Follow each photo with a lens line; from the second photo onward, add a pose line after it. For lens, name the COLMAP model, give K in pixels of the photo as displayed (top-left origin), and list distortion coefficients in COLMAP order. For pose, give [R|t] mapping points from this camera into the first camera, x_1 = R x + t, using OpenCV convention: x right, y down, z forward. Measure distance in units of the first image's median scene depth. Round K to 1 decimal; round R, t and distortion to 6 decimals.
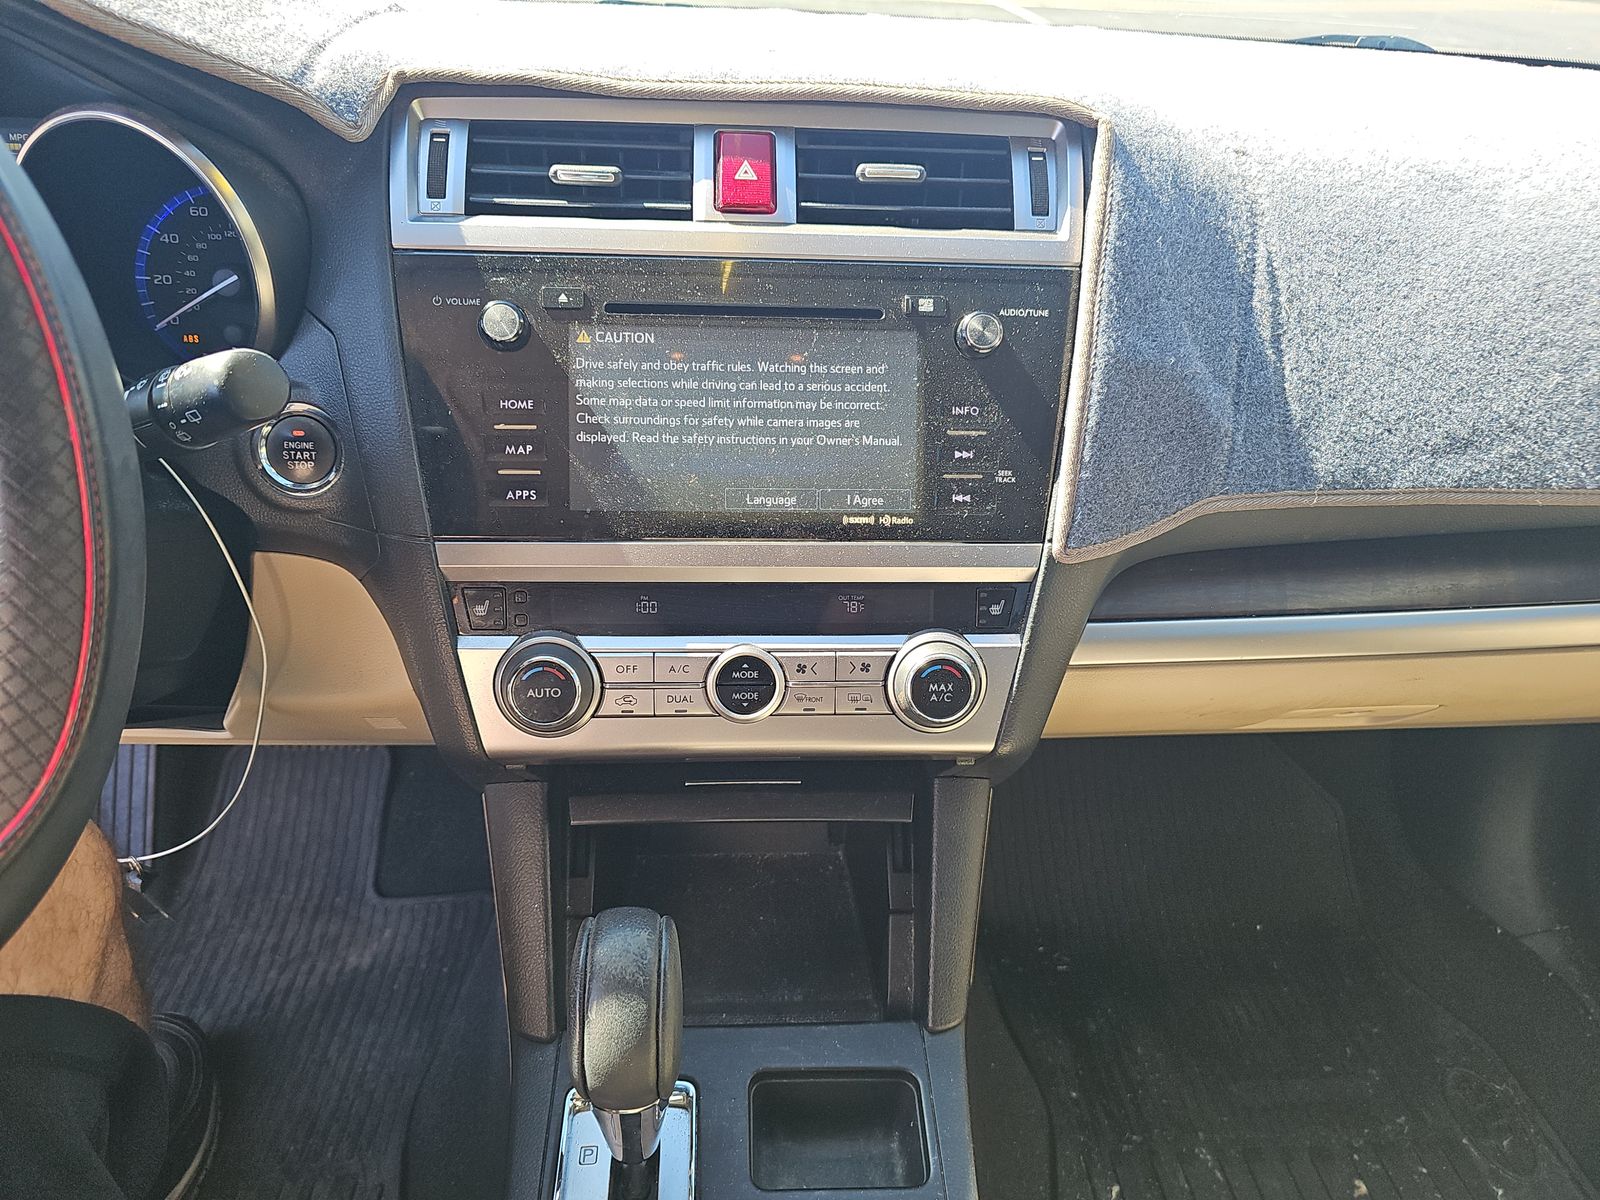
lens RADIAL K [[1071.1, 0, 802.6], [0, 1071.1, 595.3], [0, 0, 1]] dist [0.023106, -0.007644]
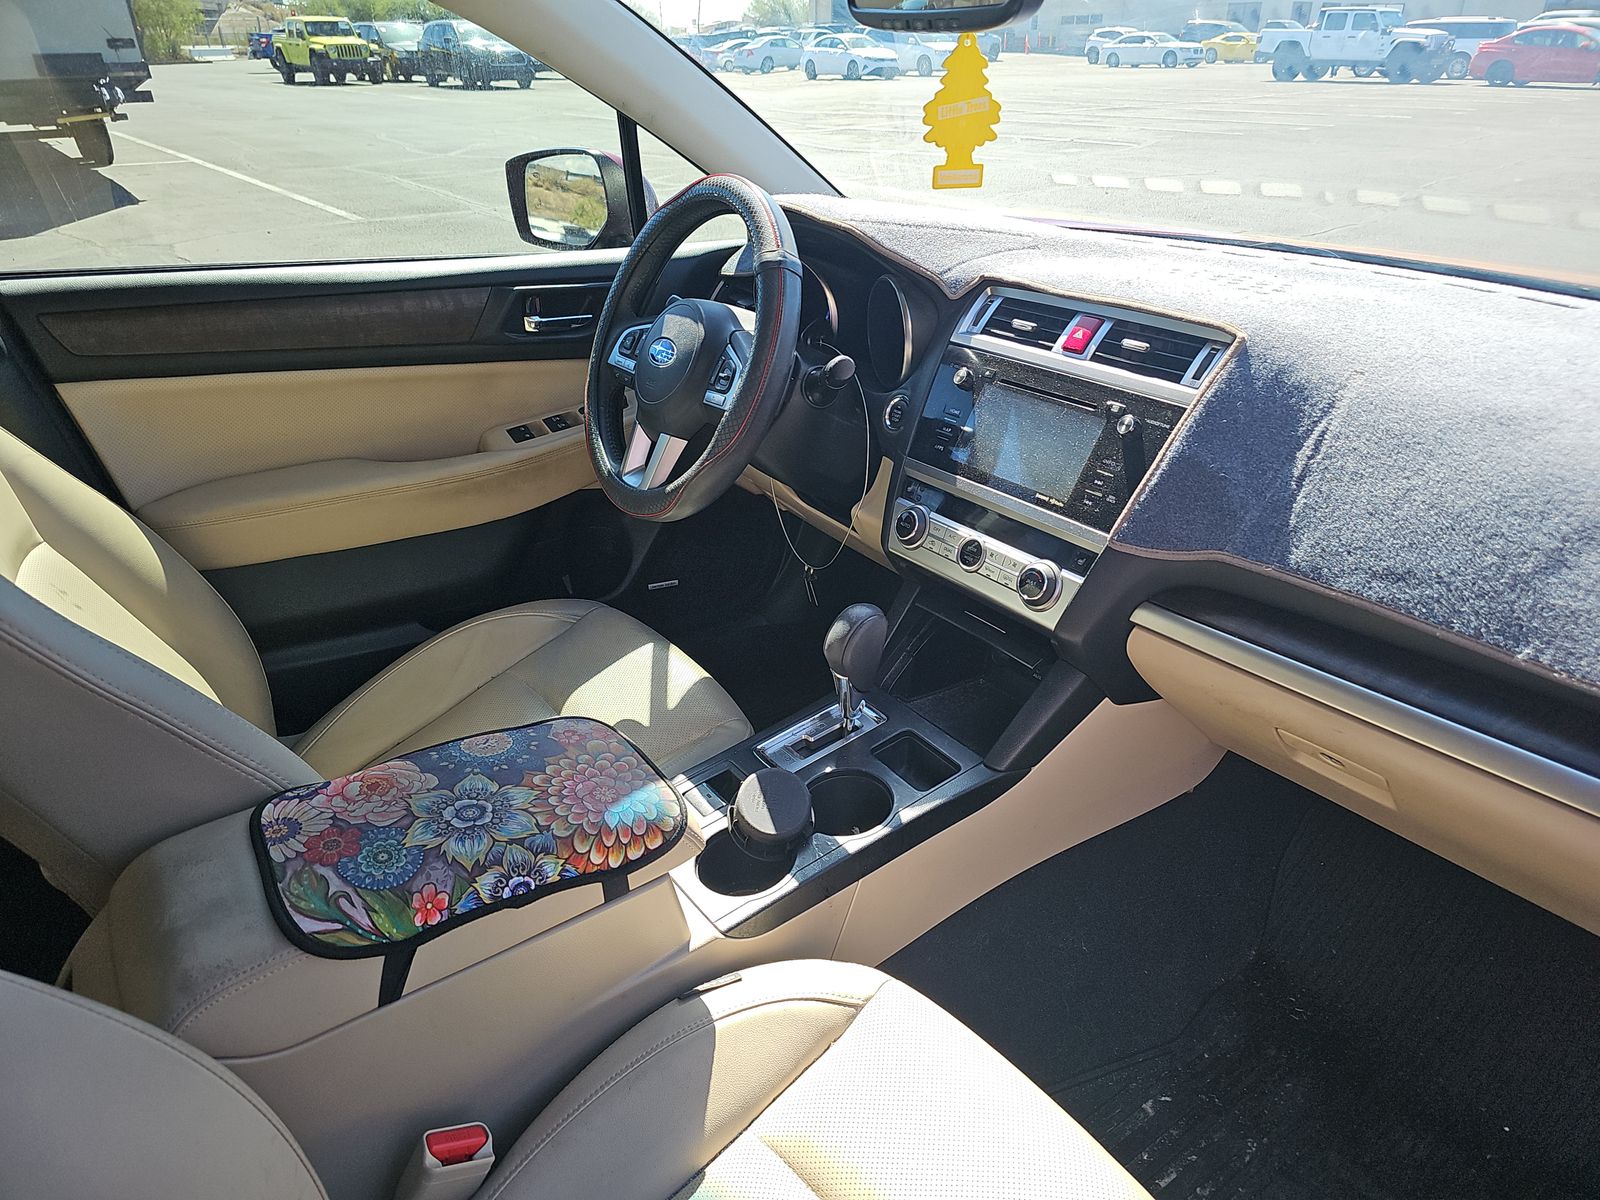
lens RADIAL K [[1071.1, 0, 800.0], [0, 1071.1, 605.9], [0, 0, 1]] dist [0.023106, -0.007644]
pose [[0.530470, 0.340228, -0.776432, 1.468336], [-0.441019, 0.892975, 0.089985, 0.135348], [0.723950, 0.294687, 0.623743, -0.556130]]
